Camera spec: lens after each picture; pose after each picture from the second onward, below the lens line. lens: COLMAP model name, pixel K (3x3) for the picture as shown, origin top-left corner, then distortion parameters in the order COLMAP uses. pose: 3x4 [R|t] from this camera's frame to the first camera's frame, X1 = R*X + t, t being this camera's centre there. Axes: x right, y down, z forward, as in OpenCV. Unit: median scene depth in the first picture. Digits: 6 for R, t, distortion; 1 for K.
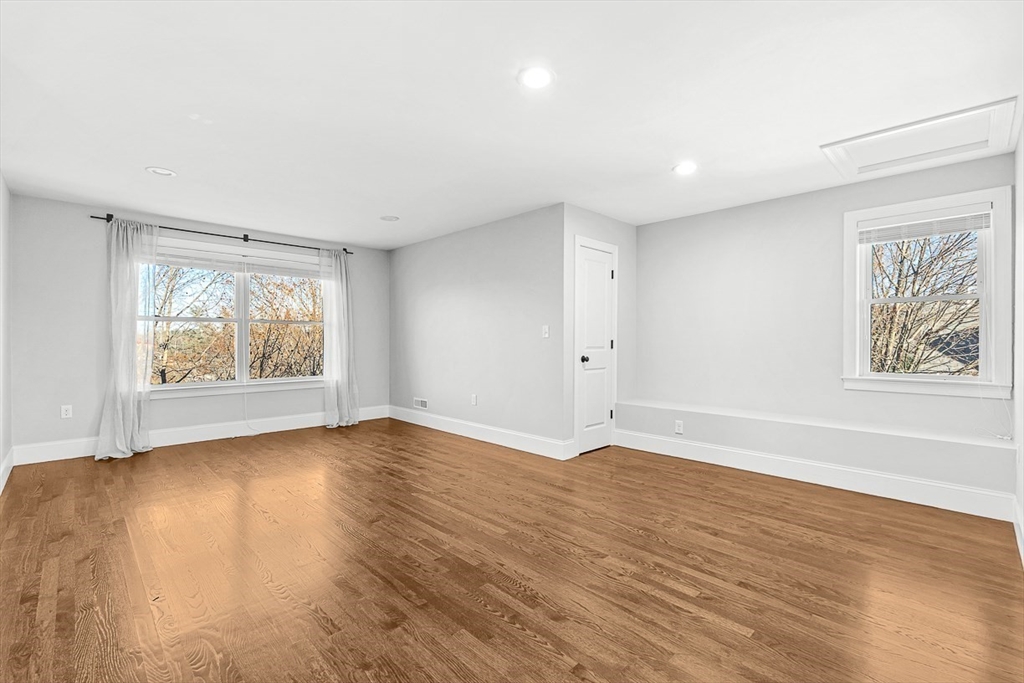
lens RADIAL K [[451.6, 0, 511.4], [0, 451.6, 345.1], [0, 0, 1]] dist [0.001070, -0.000366]
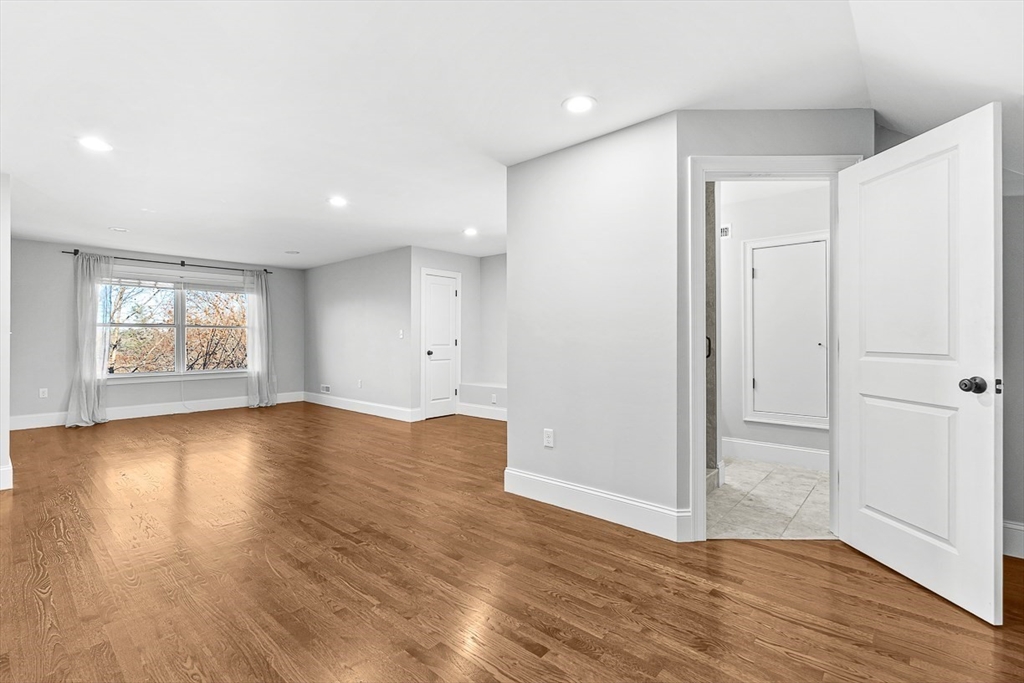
lens RADIAL K [[451.6, 0, 514.0], [0, 451.6, 340.7], [0, 0, 1]] dist [0.001070, -0.000366]
pose [[0.996485, -0.004387, 0.083661, 0.298457], [0.005109, 0.999952, -0.008409, 0.005282], [-0.083620, 0.008807, 0.996459, -0.444417]]
